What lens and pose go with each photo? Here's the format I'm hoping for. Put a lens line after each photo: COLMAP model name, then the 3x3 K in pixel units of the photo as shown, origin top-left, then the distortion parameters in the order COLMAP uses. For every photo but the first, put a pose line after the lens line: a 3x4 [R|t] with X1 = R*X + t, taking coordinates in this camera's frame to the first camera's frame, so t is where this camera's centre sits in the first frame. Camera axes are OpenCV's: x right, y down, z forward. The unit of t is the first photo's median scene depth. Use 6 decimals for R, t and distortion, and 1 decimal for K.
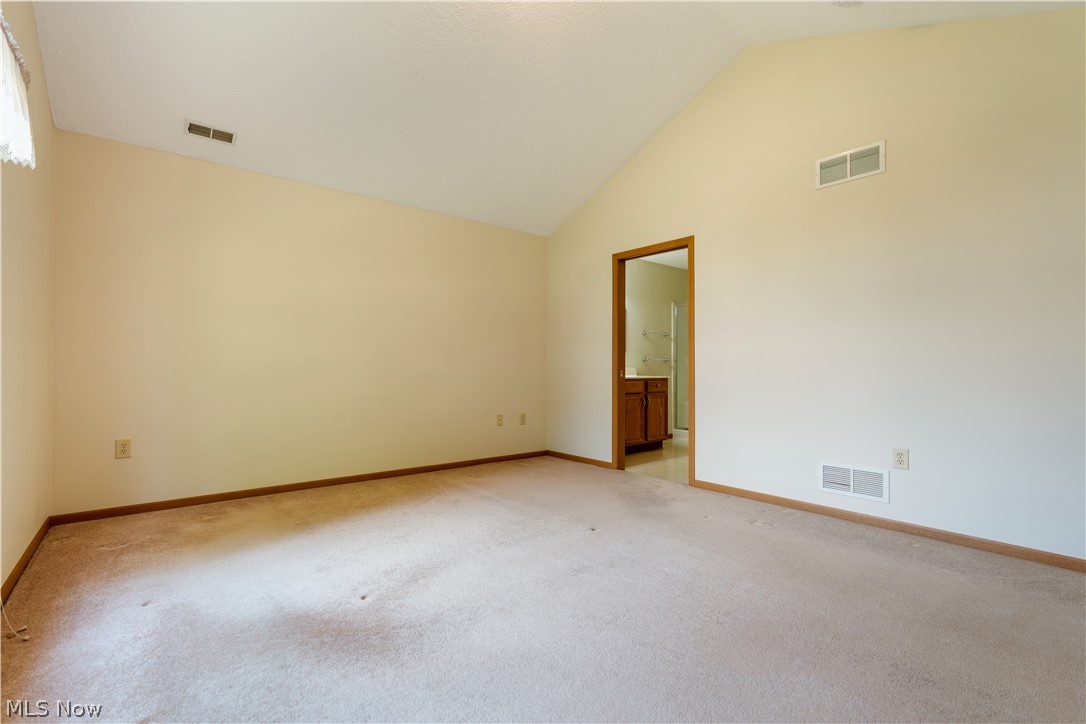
lens RADIAL K [[497.3, 0, 545.8], [0, 497.3, 367.2], [0, 0, 1]] dist [-0.001367, 0.000642]
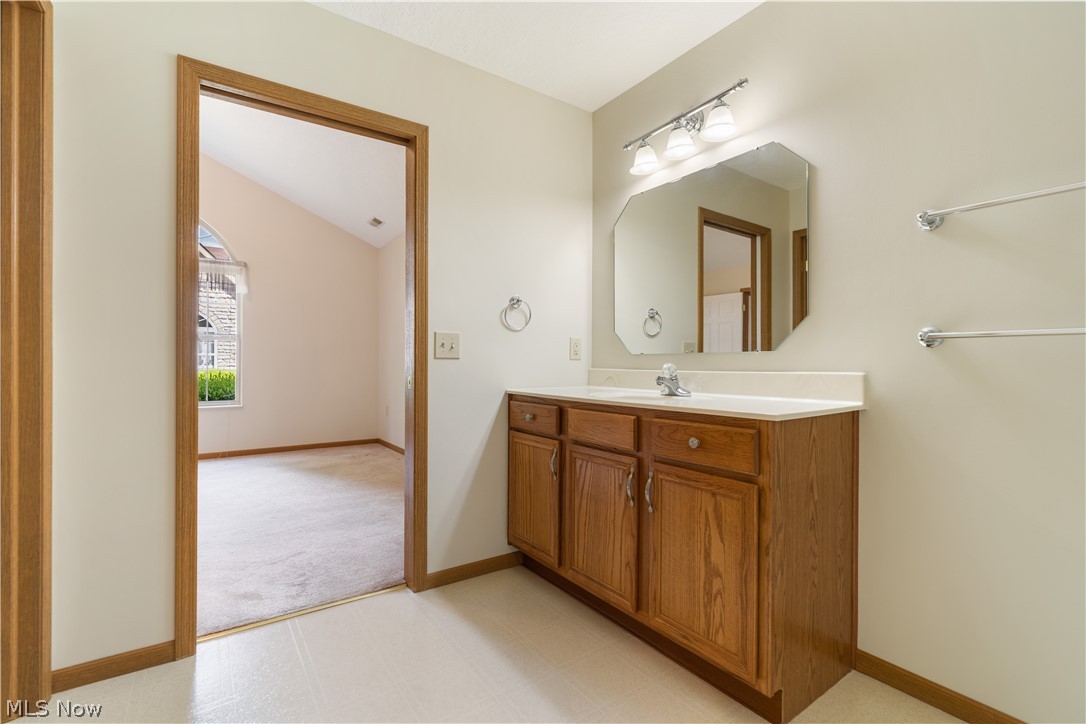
lens RADIAL K [[479.7, 0, 541.0], [0, 479.7, 357.3], [0, 0, 1]] dist [0.000465, 0.000151]
pose [[-0.082415, -0.003348, -0.996593, 0.469507], [-0.005253, 0.999982, -0.002925, -0.004746], [0.996584, 0.004994, -0.082431, 0.925641]]
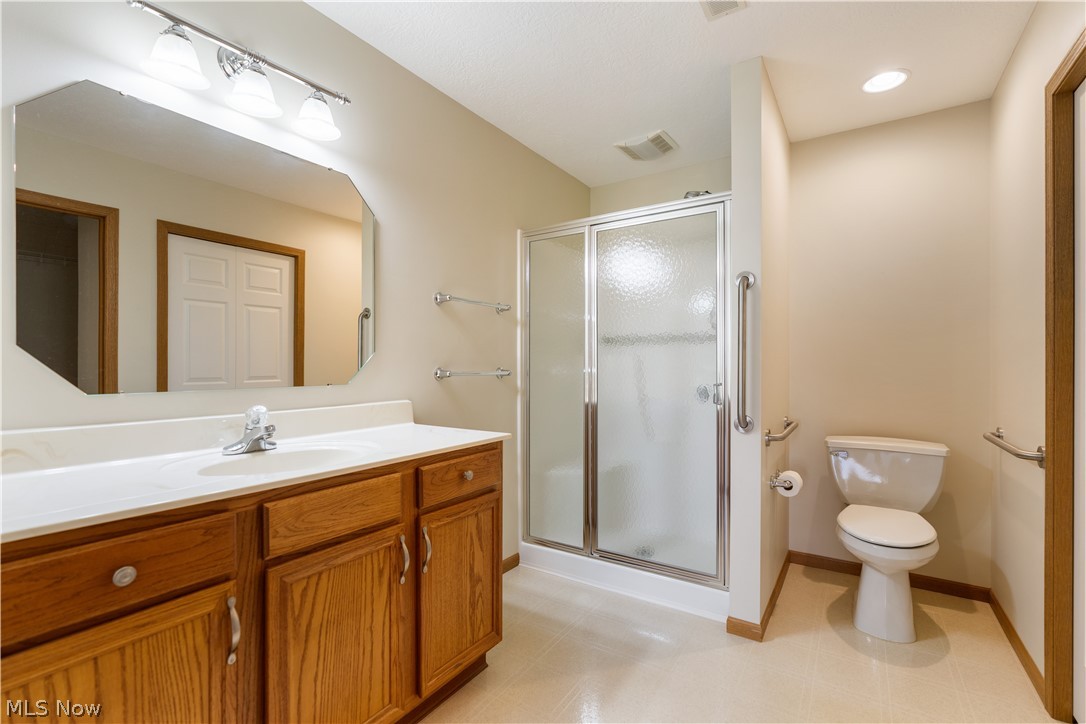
lens RADIAL K [[497.3, 0, 545.8], [0, 497.3, 367.2], [0, 0, 1]] dist [-0.001367, 0.000642]
pose [[0.955773, 0.001332, 0.294101, 0.183521], [-0.000621, 0.999997, -0.002509, -0.021170], [-0.294103, 0.002216, 0.955771, 0.711007]]
